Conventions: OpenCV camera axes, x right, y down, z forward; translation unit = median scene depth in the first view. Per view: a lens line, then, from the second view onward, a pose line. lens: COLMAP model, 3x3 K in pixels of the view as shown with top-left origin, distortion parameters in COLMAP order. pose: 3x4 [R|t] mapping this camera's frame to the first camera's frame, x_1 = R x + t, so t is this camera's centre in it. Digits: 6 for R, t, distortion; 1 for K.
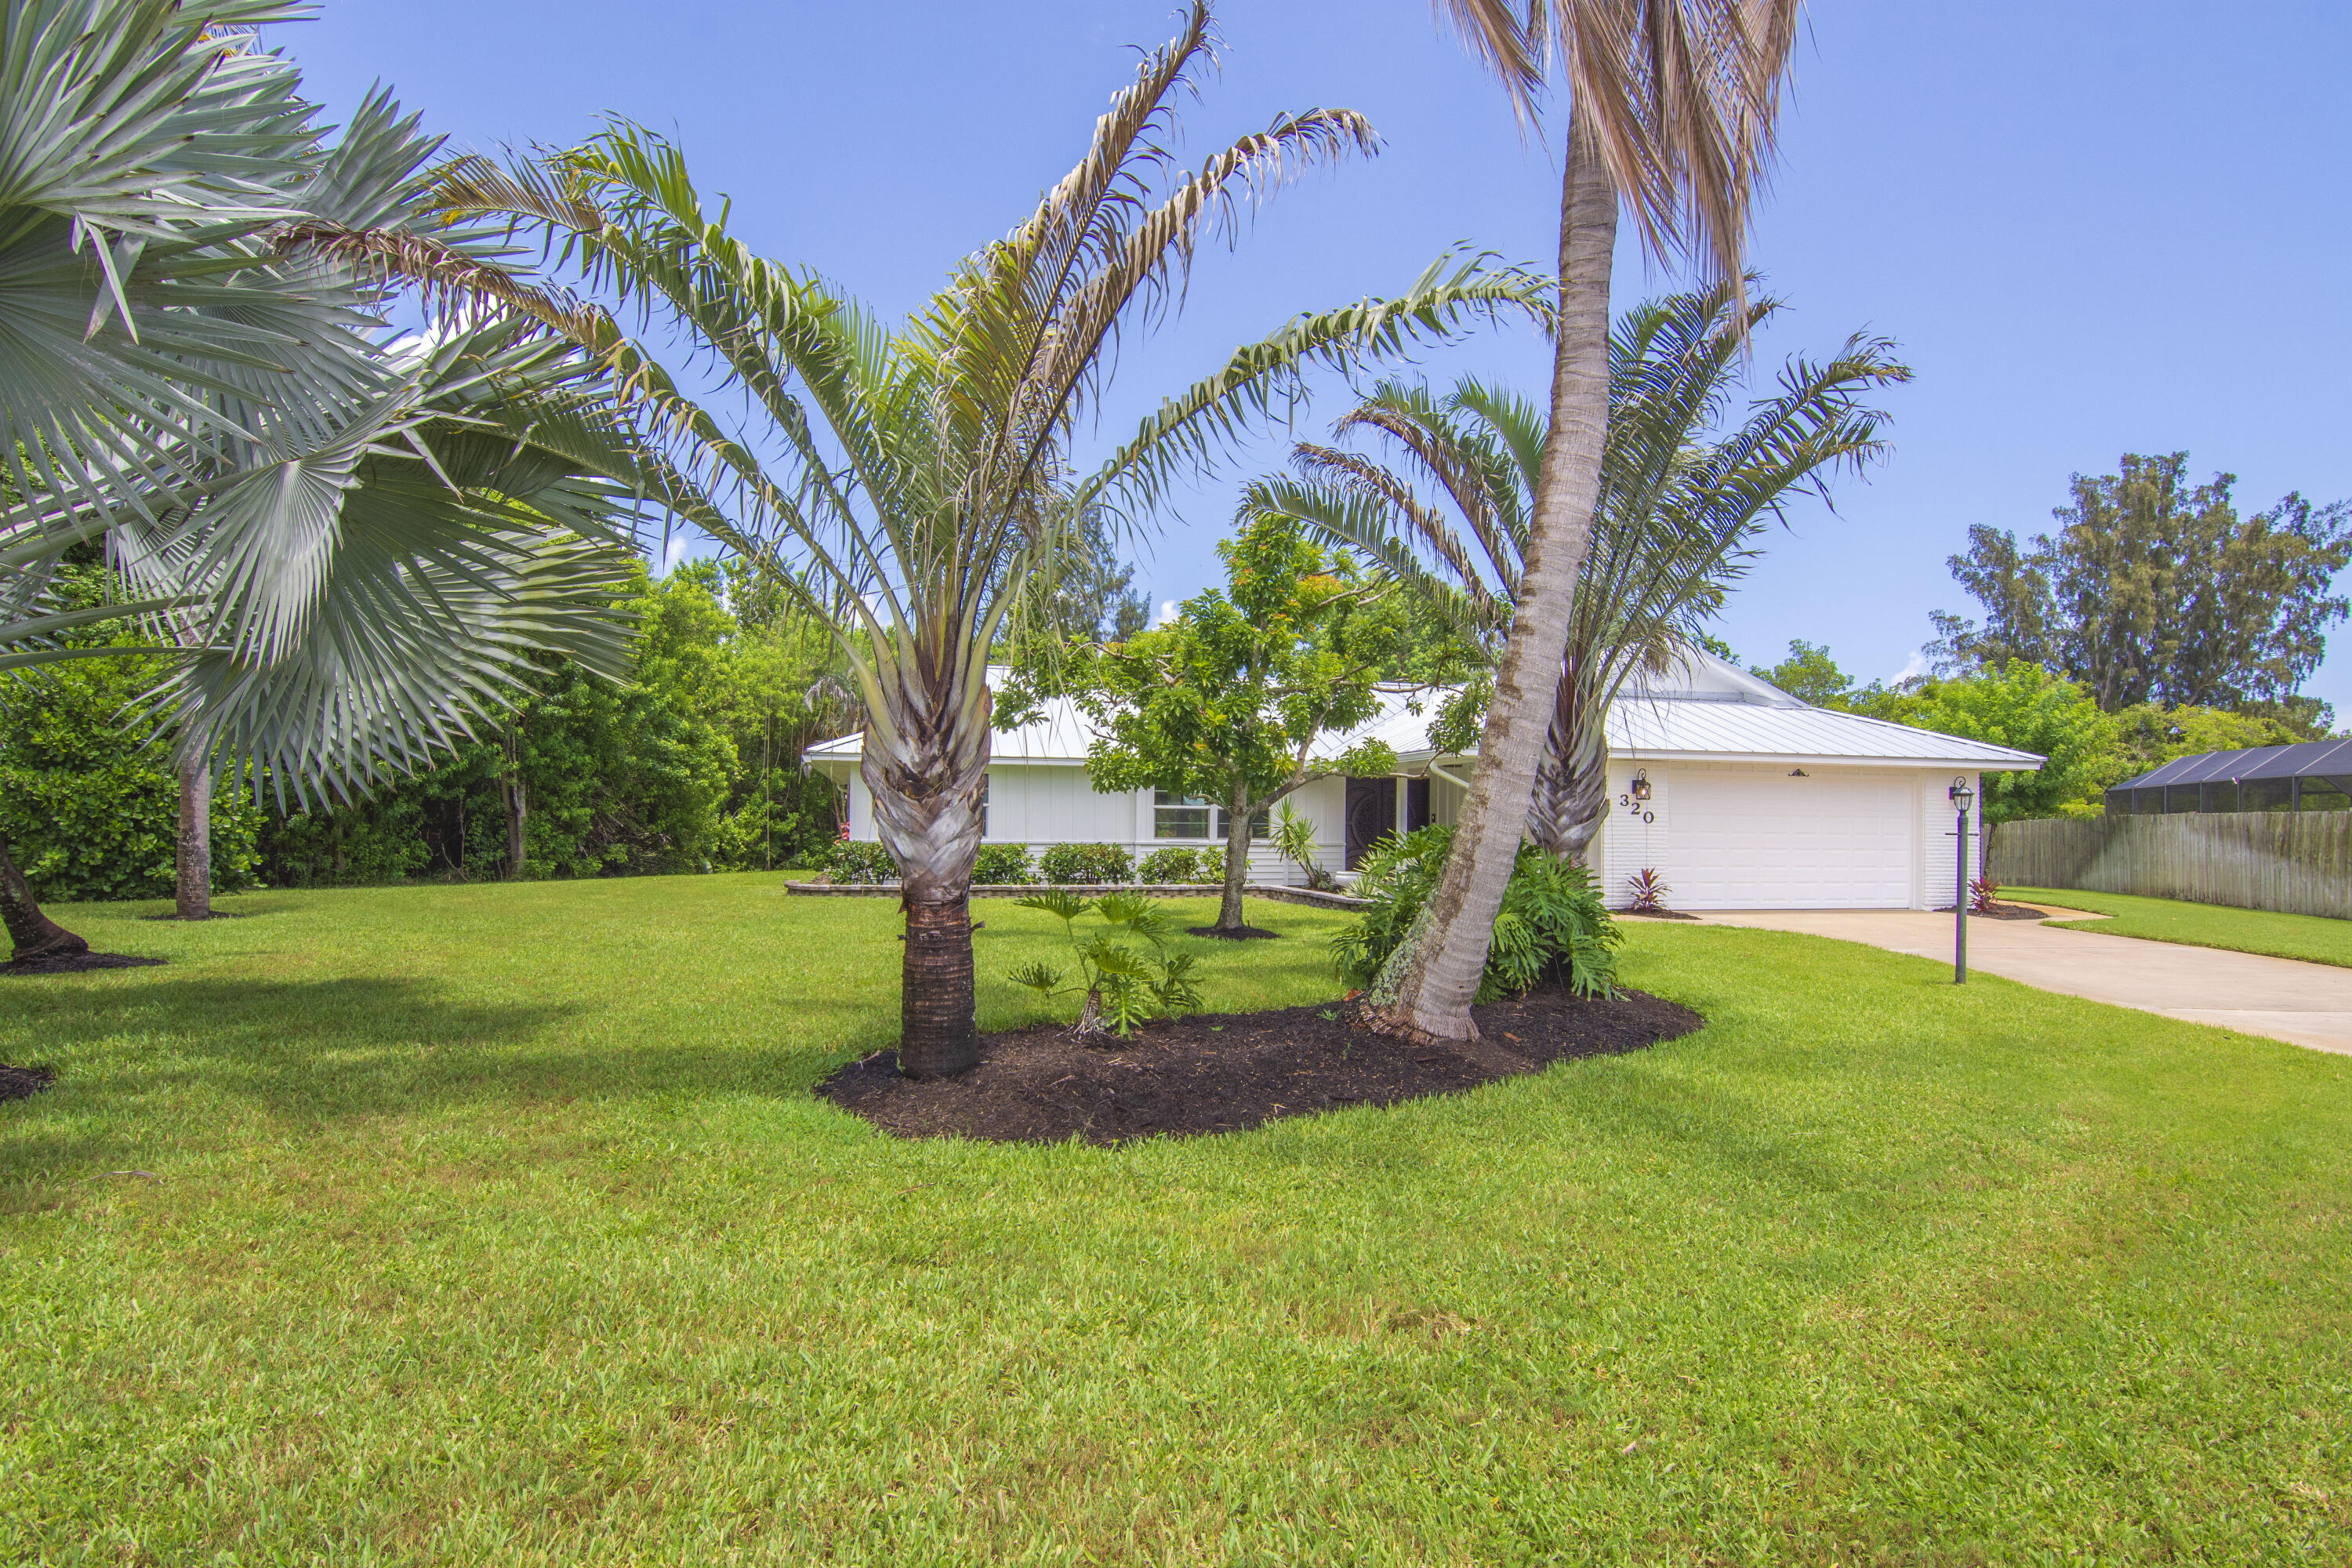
lens RADIAL K [[1144.7, 0, 1165.2], [0, 1144.7, 795.2], [0, 0, 1]] dist [-0.009104, -0.008973]
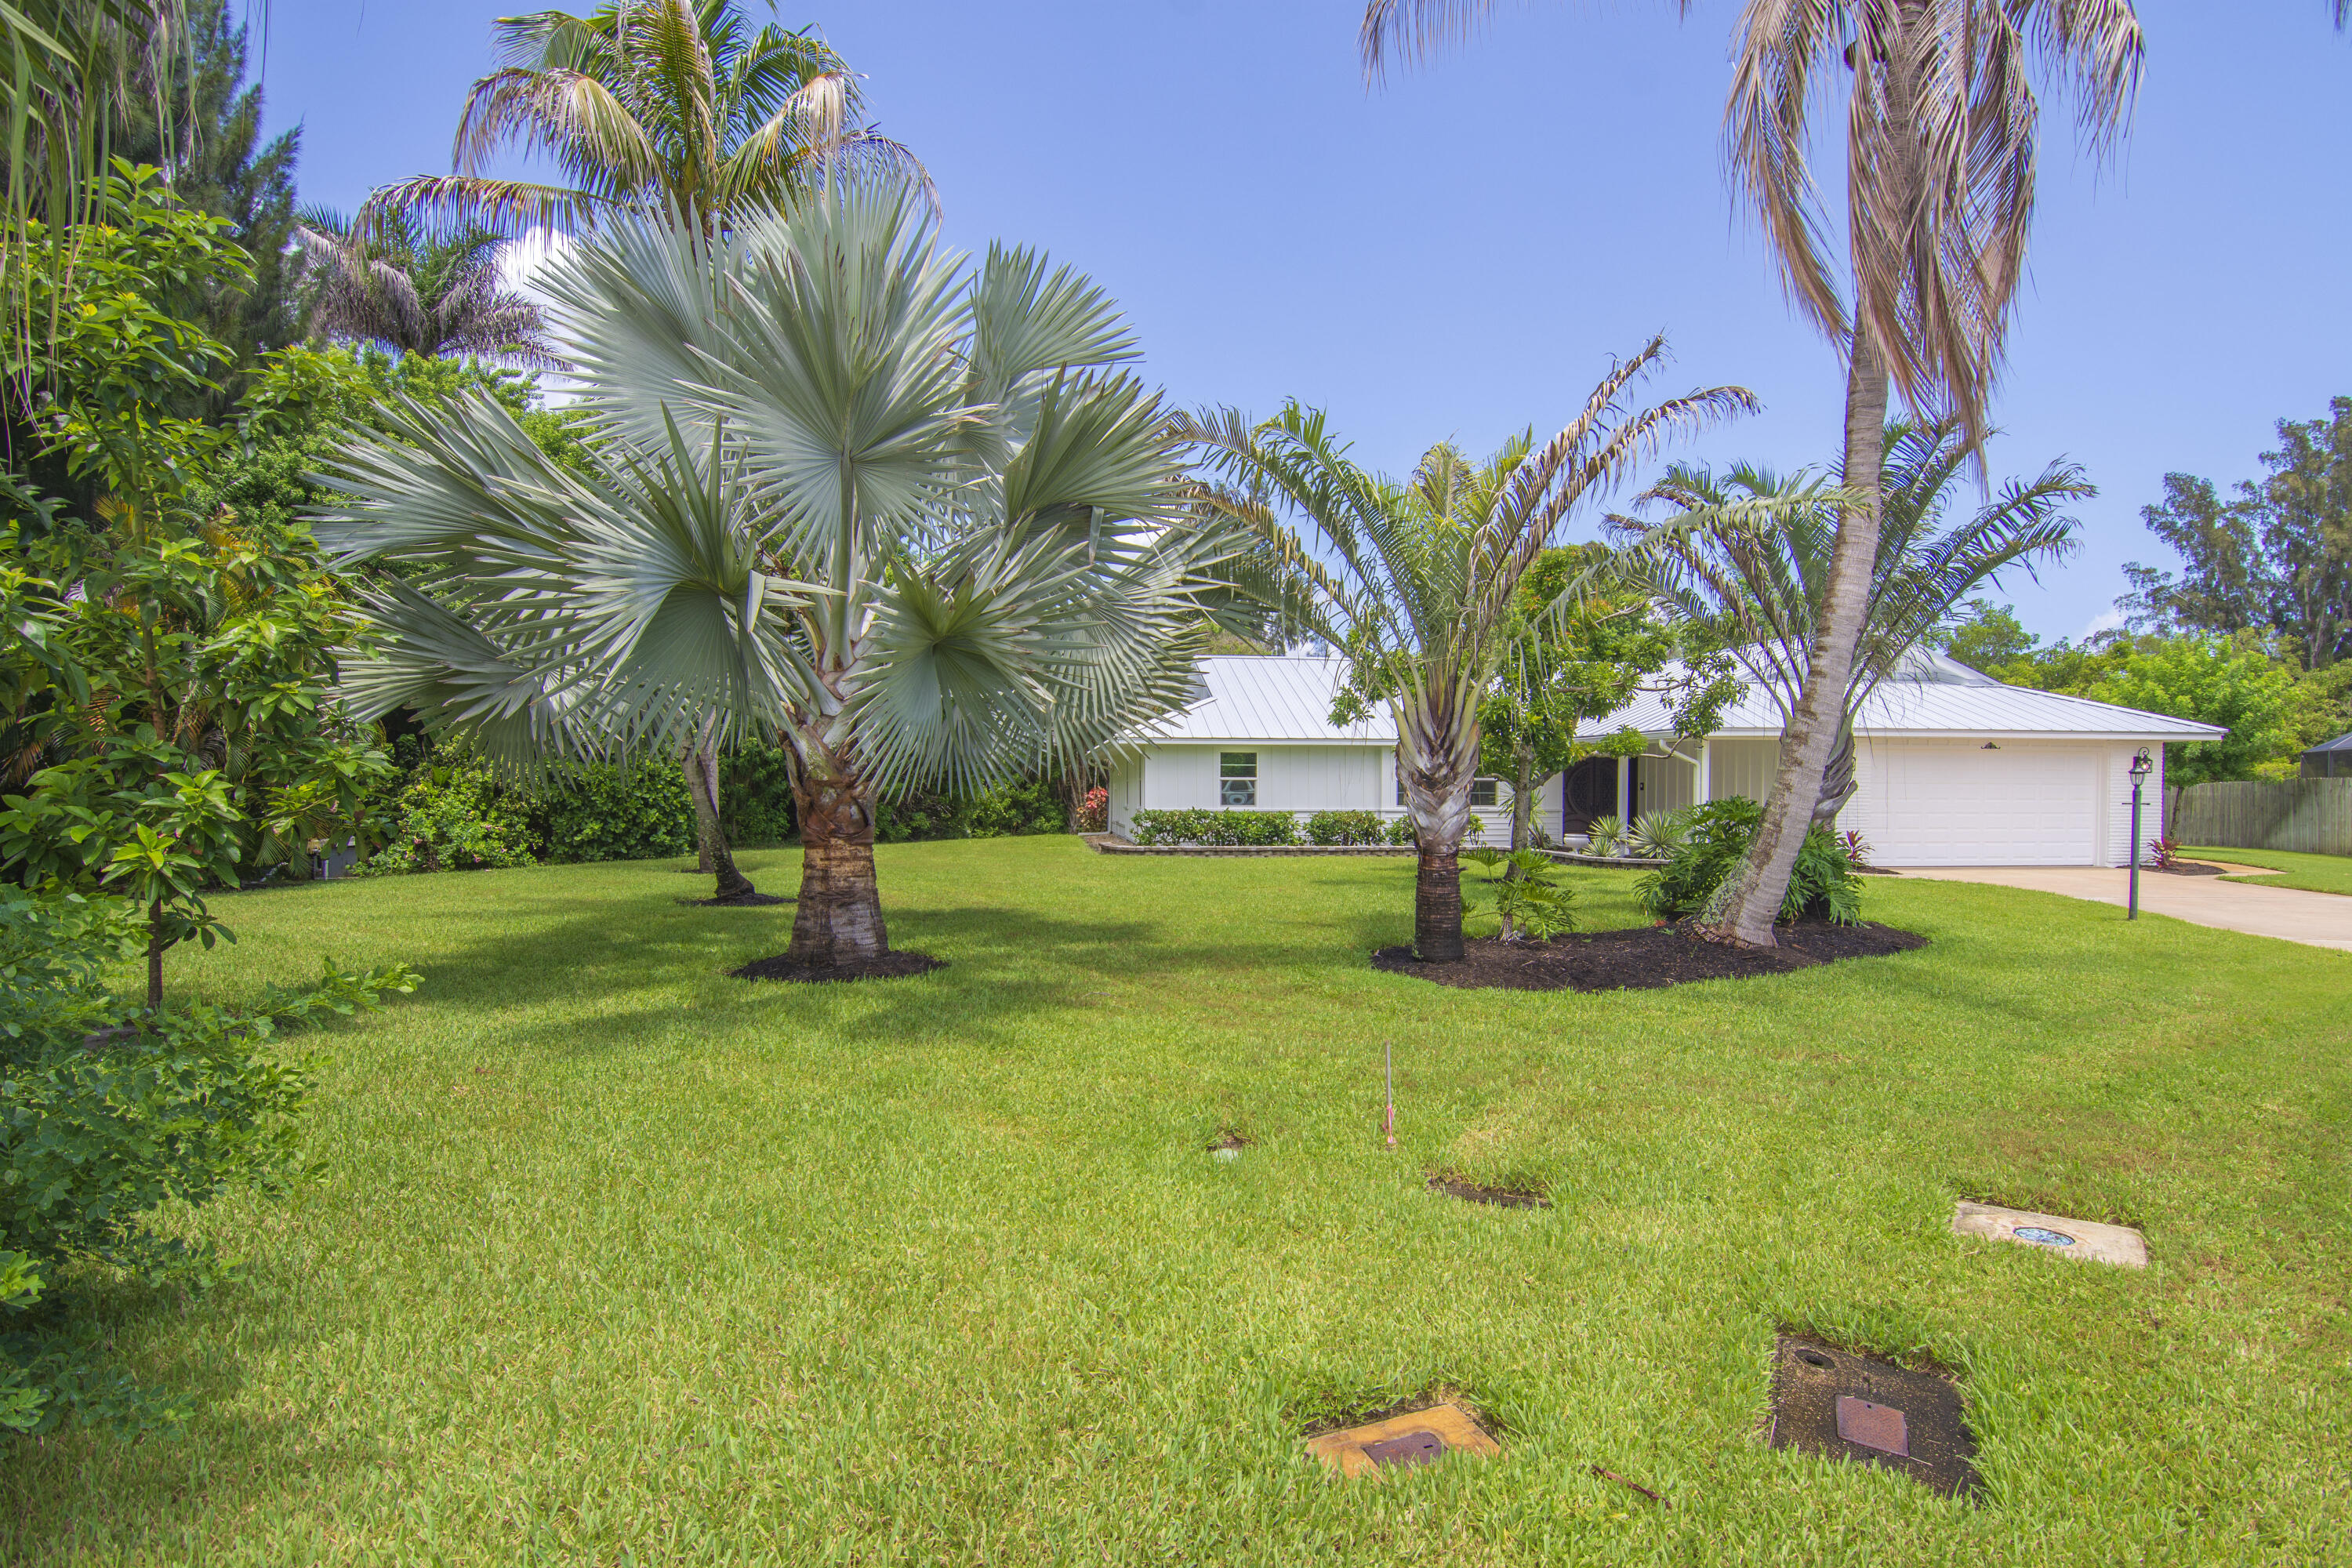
lens RADIAL K [[1144.7, 0, 1163.8], [0, 1144.7, 799.7], [0, 0, 1]] dist [-0.009104, -0.008973]
pose [[0.993870, -0.006716, -0.110353, -0.122786], [0.010724, 0.999303, 0.035764, -0.013630], [0.110036, -0.036728, 0.993249, -0.191911]]
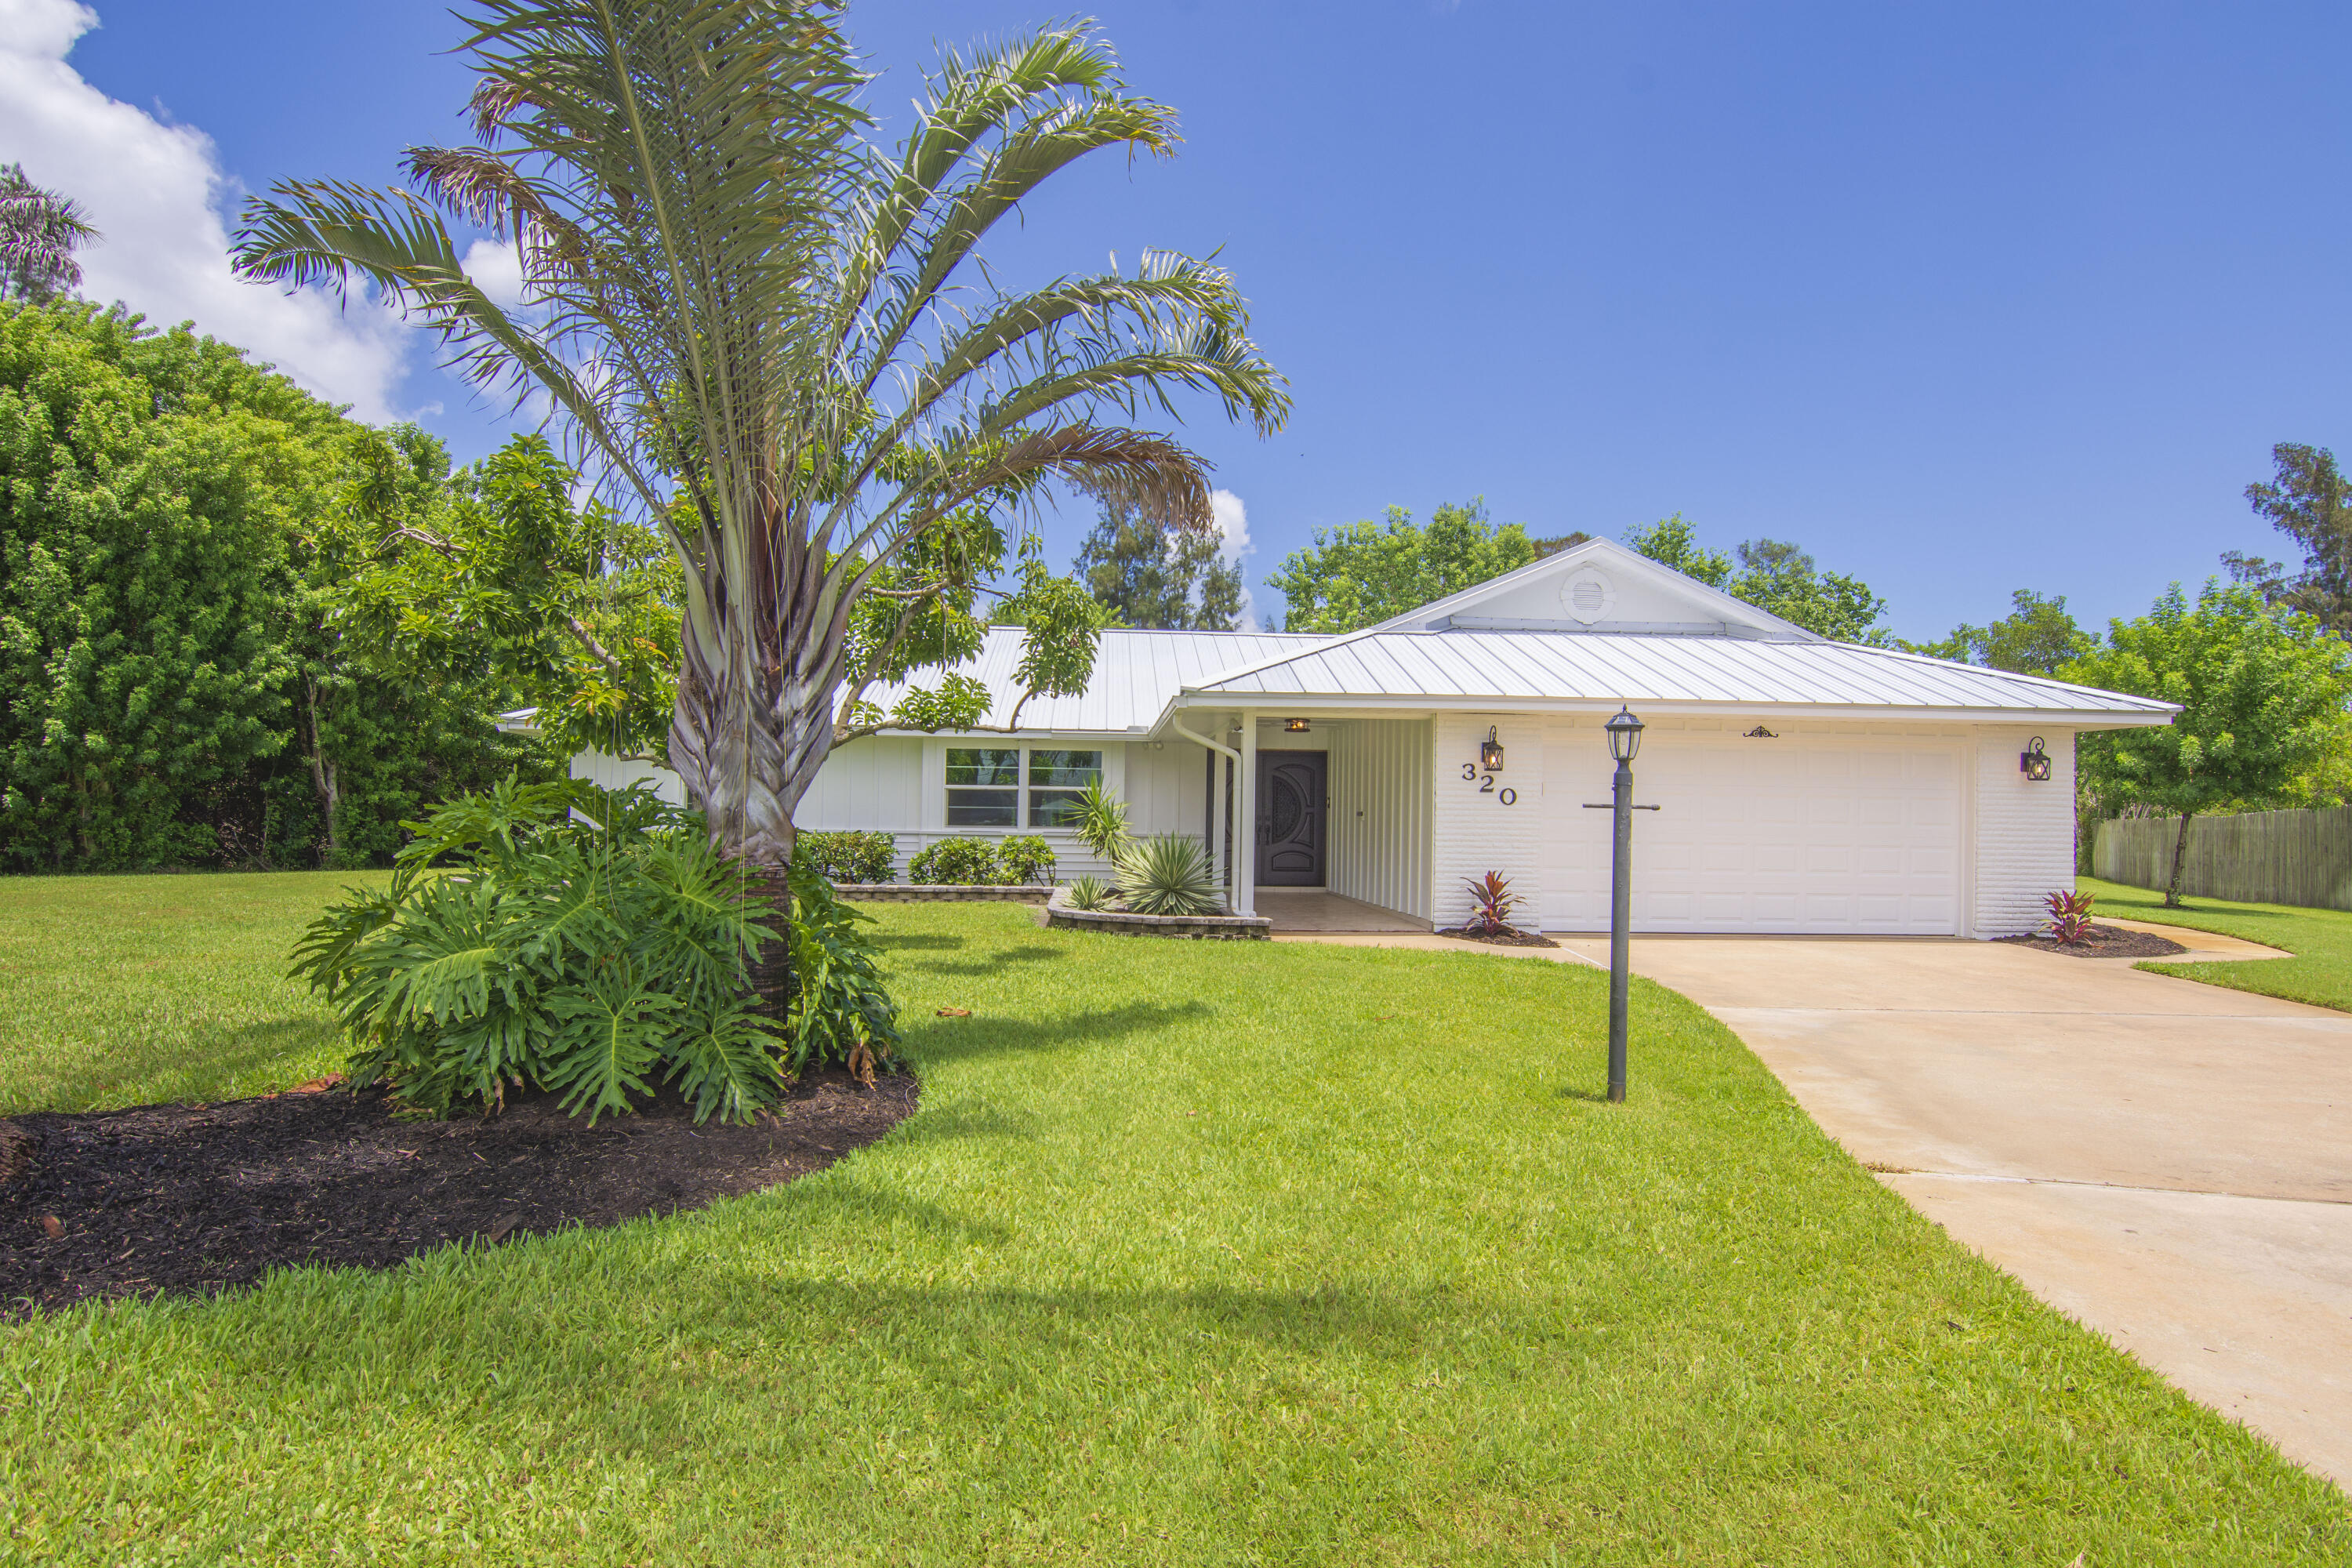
lens RADIAL K [[1195.5, 0, 1166.9], [0, 1195.5, 785.9], [0, 0, 1]] dist [-0.009012, -0.008658]
pose [[0.985561, -0.001202, -0.169315, 0.296333], [0.000513, 0.999991, -0.004111, 0.013739], [0.169318, 0.003965, 0.985553, 0.220956]]
